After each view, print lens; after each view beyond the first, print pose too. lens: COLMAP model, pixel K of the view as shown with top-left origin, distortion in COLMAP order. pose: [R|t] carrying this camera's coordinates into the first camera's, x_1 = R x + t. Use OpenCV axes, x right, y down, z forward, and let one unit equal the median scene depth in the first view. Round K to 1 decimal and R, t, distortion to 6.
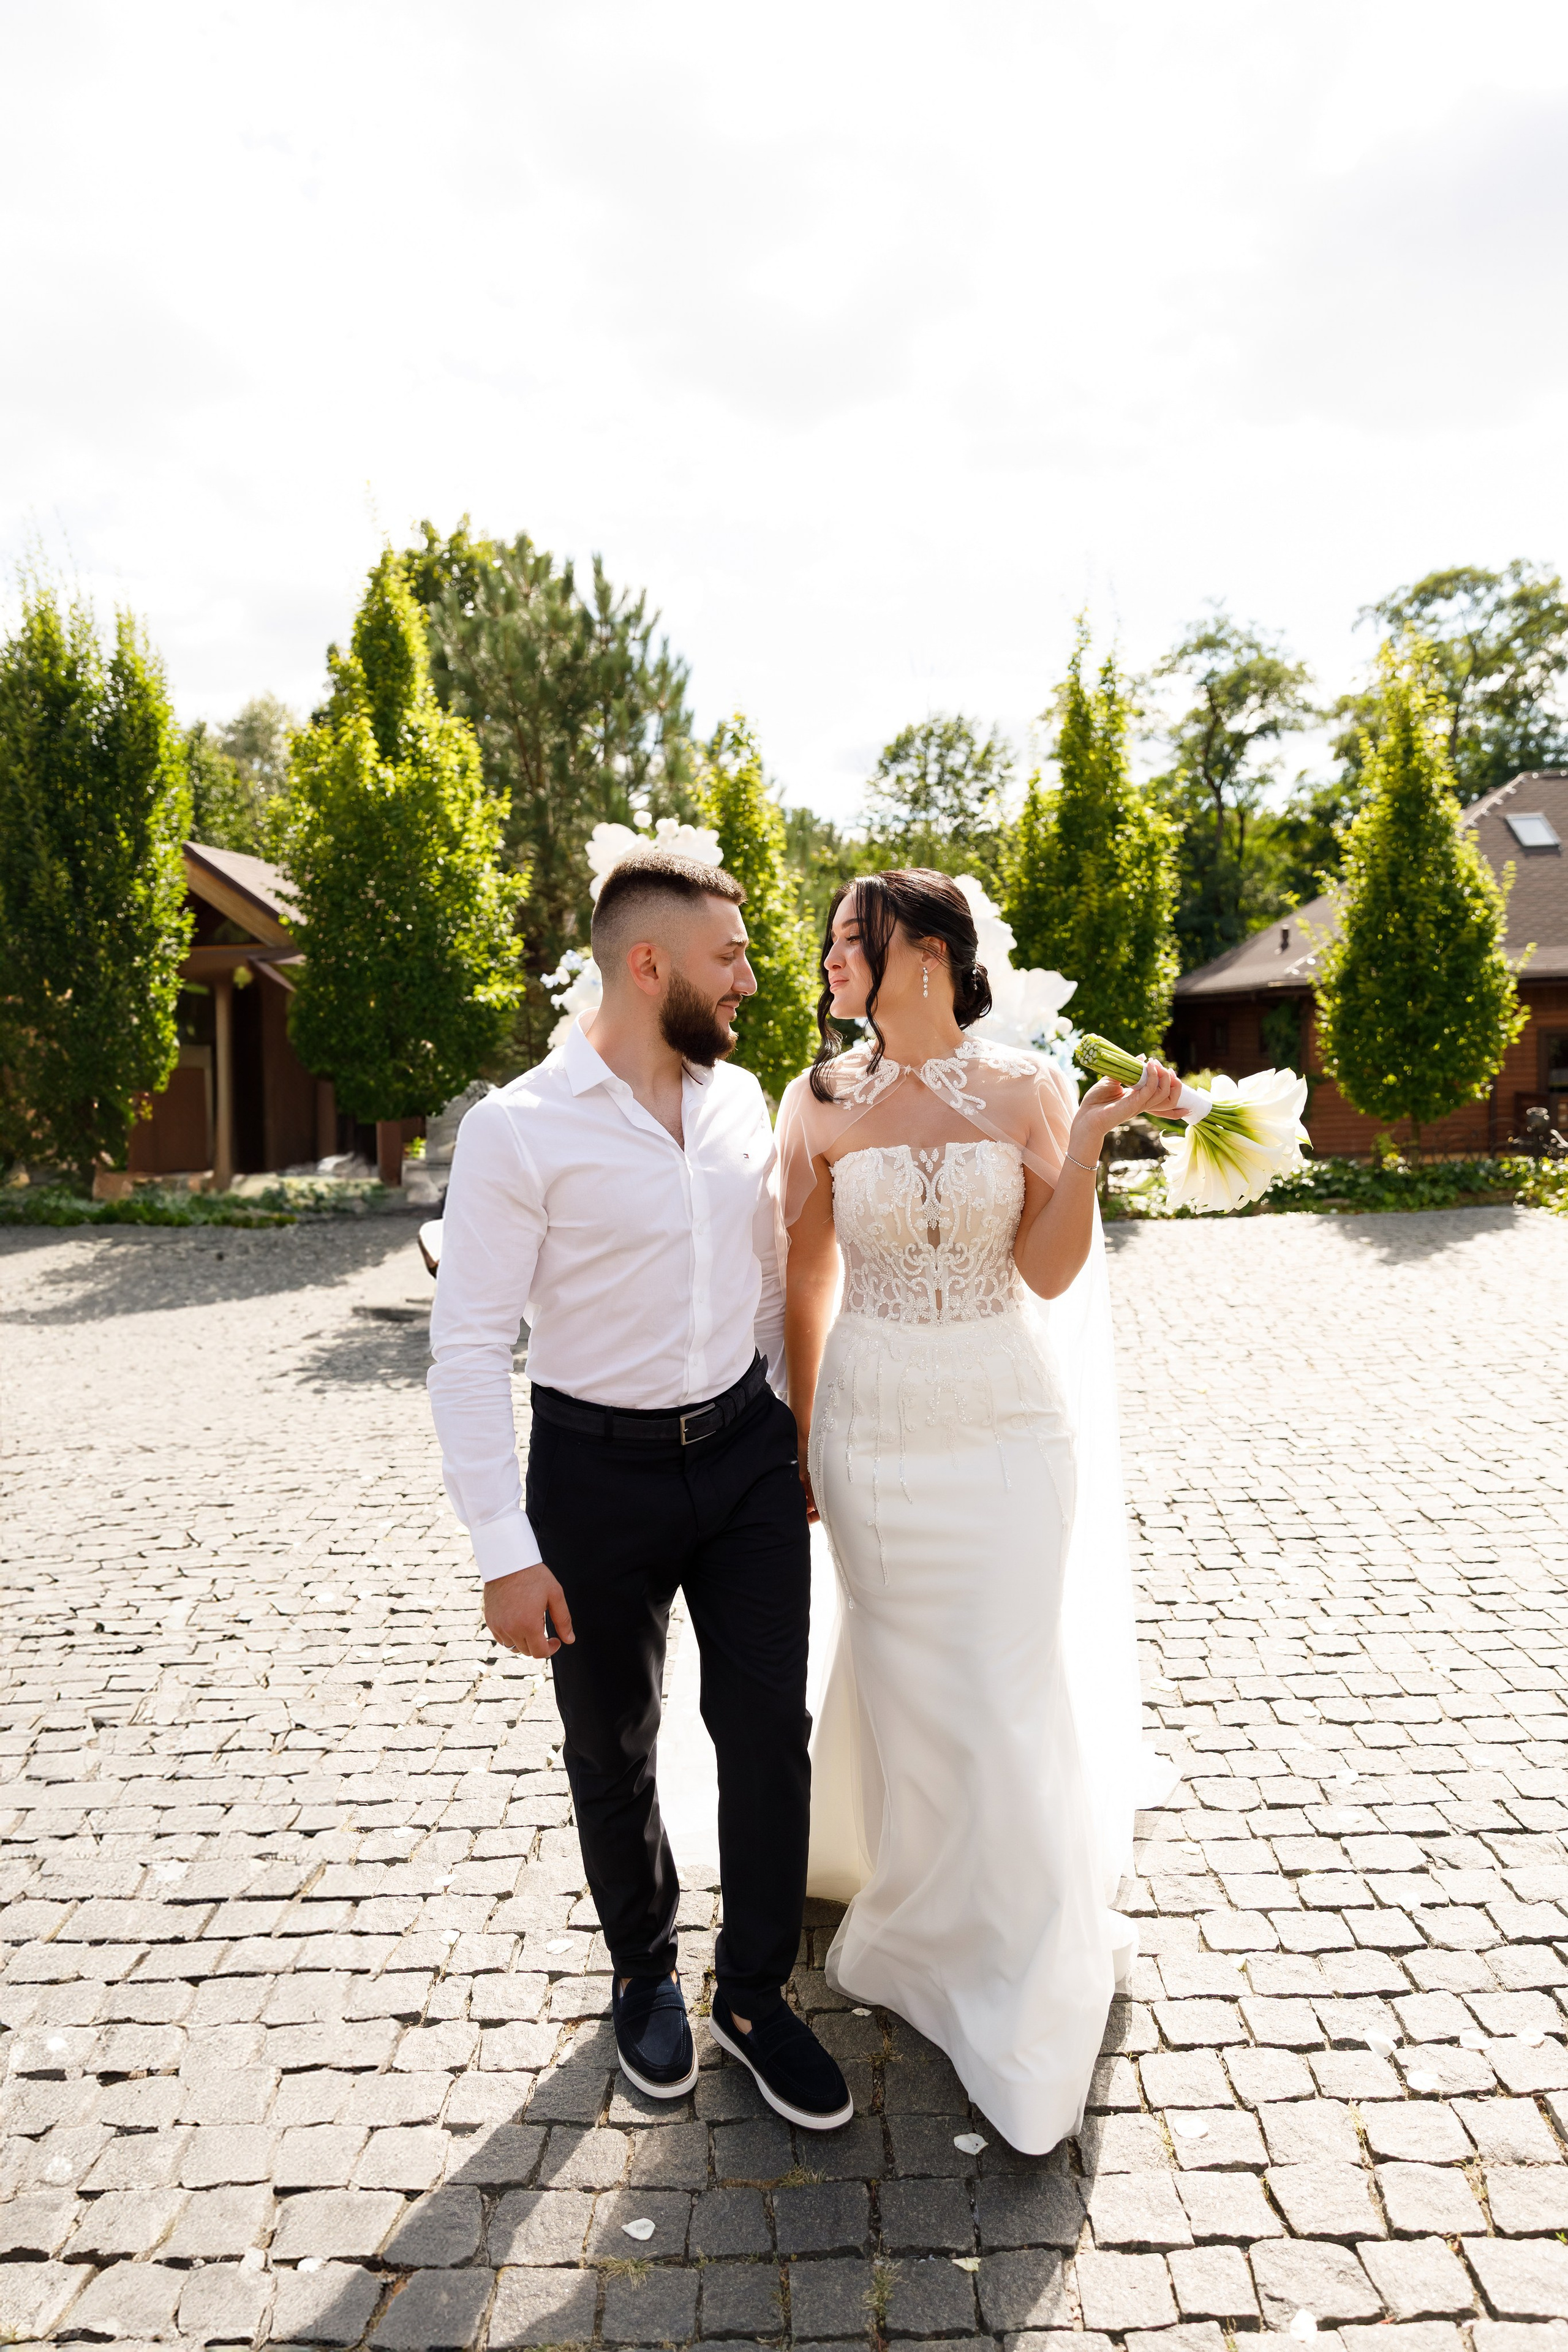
lens RADIAL K [[1631.1, 0, 788.0], [0, 1631.1, 1178.8], [0, 0, 1]] dist [0.005161, 0.000561]
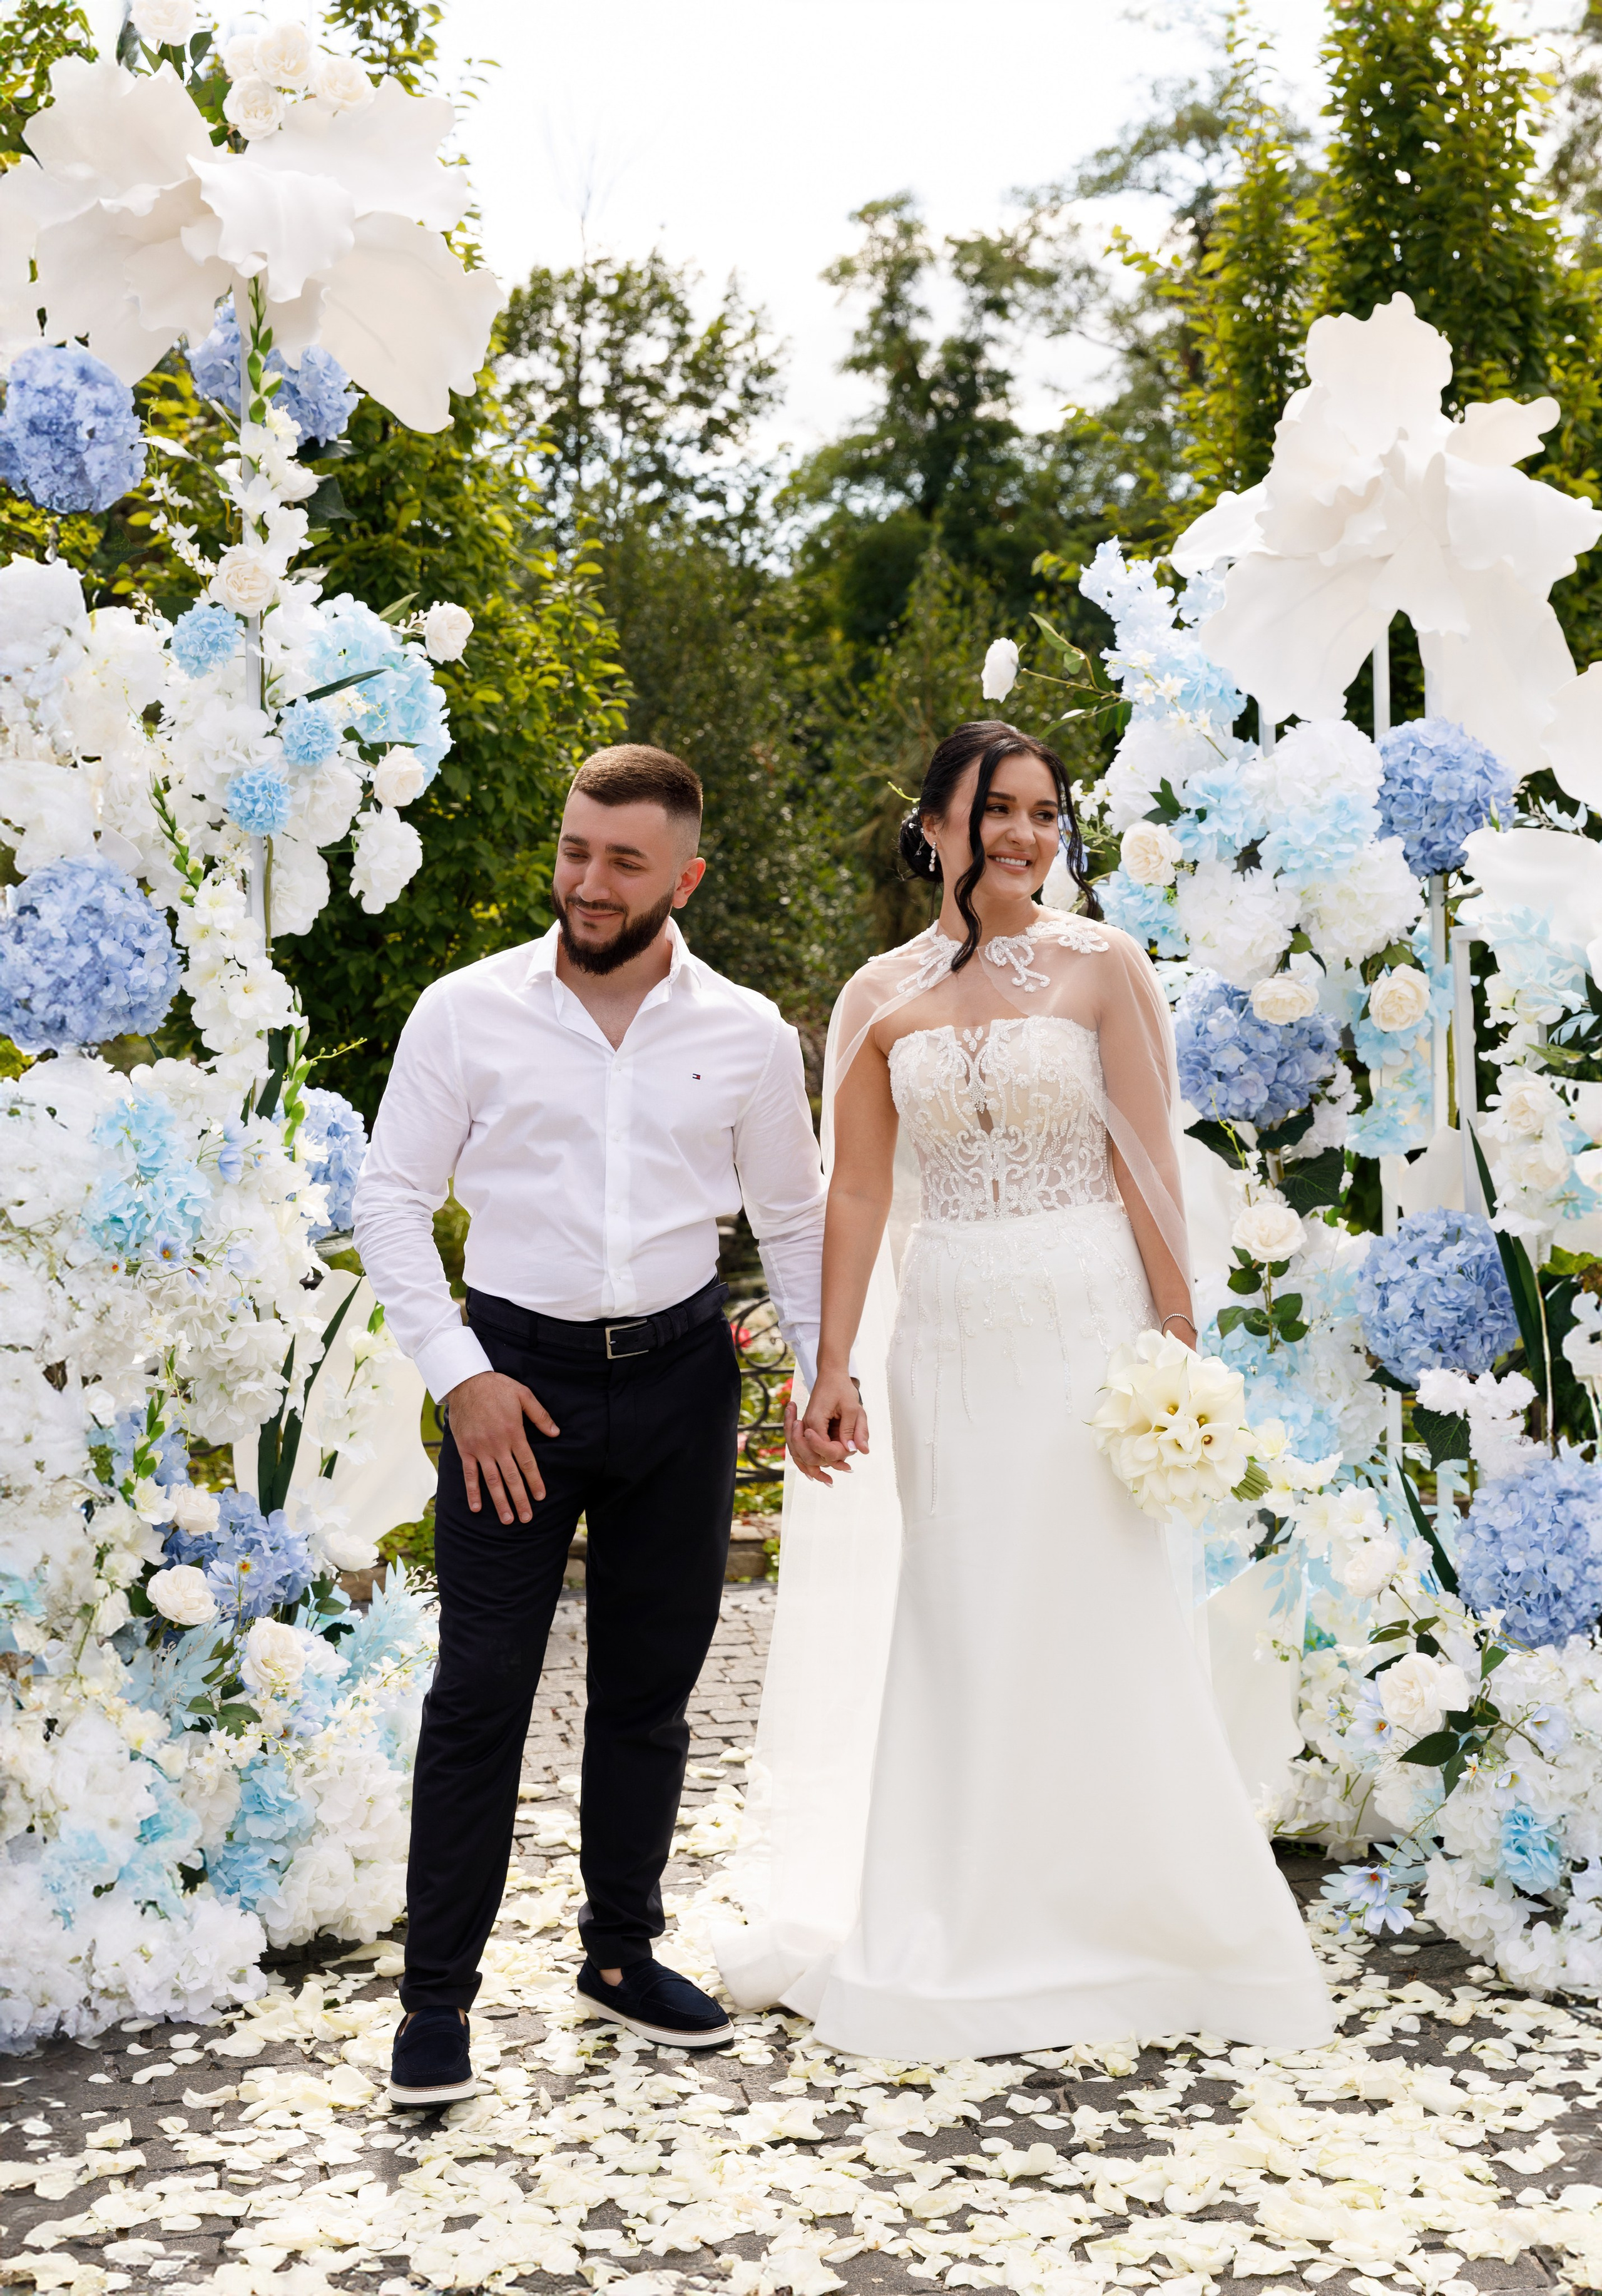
lens RADIAL K [[3316.8, 0, 848.3], [0, 3316.8, 1148.3], [0, 0, 1]] dist [0.018426, -0.068853]
pose [[0.980237, 0.002599, 0.197811, -0.020977], [0.005243, 0.999221, -0.039111, -0.007079], [-0.197758, 0.039375, 0.979460, 0.120263]]
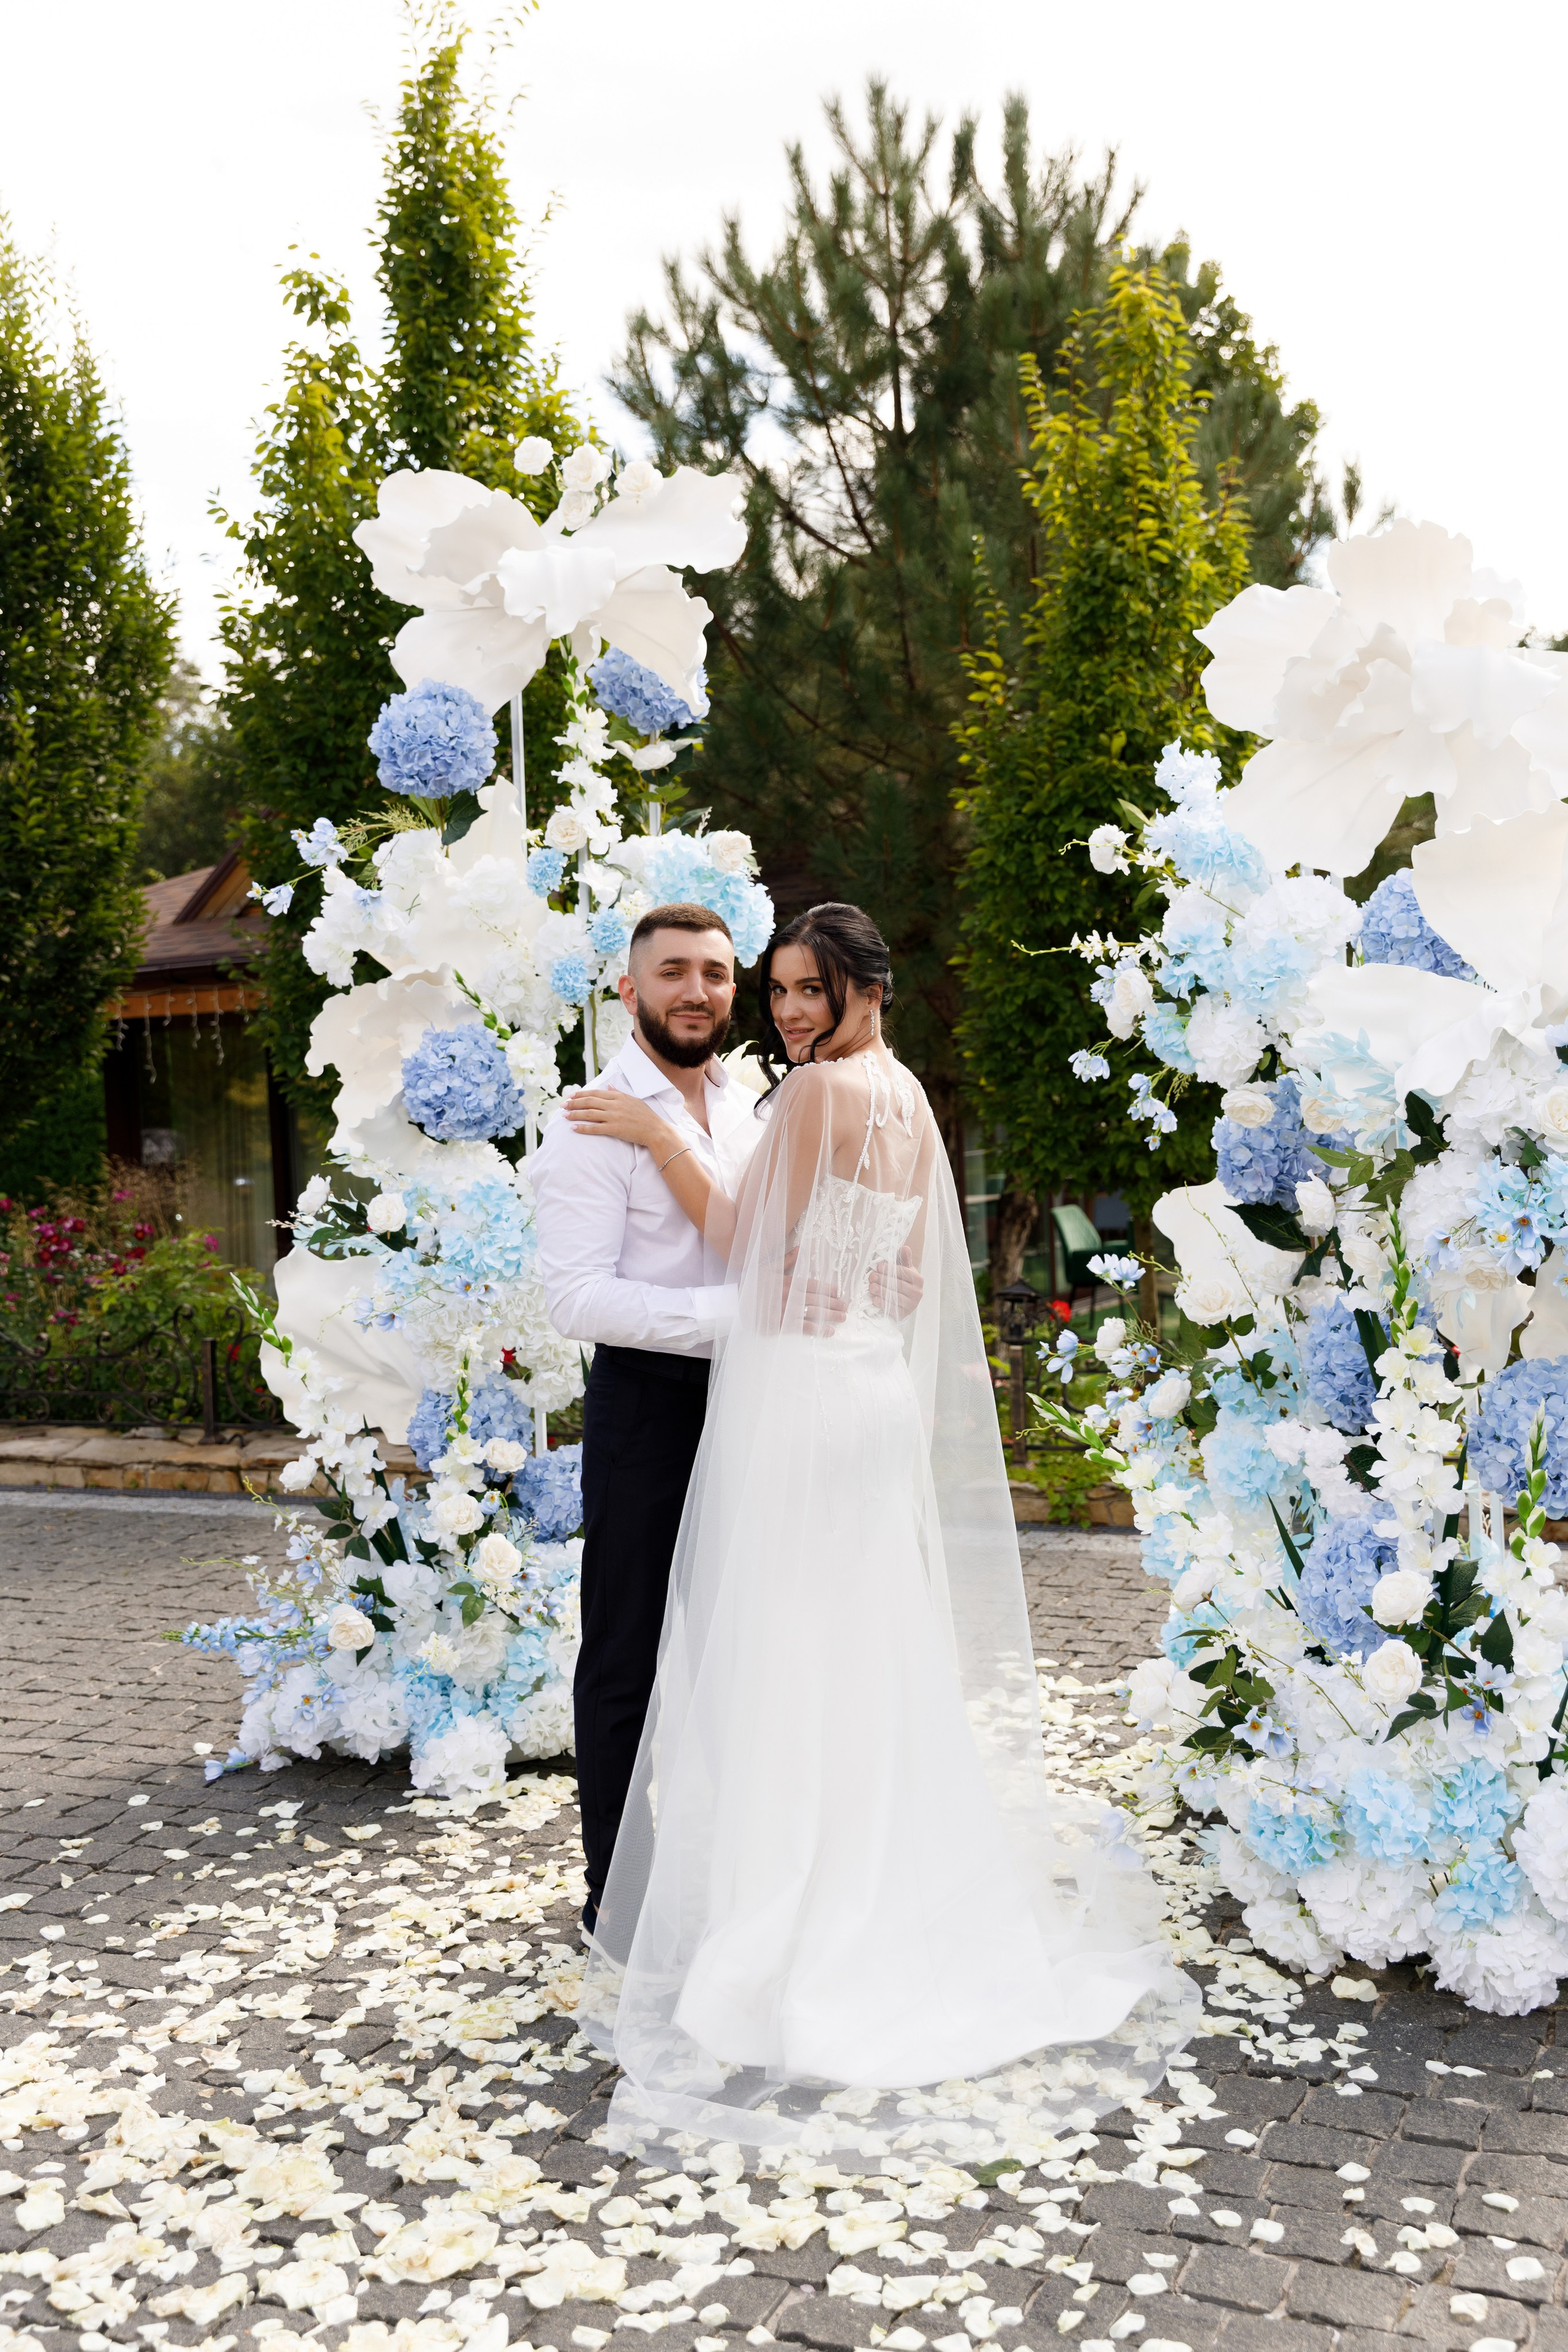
lens RADIAL K [[2310.6, 0, 784.0], [0, 2310.6, 1170.1], [0, 0, 1]] dist [0.016792, 0.004272]
pose [[0.923957, 0.011905, -0.382310, 0.040014], [-0.024732, 0.999283, -0.028655, -0.010975], [0.381695, 0.035932, 0.923590, 0.132417]]
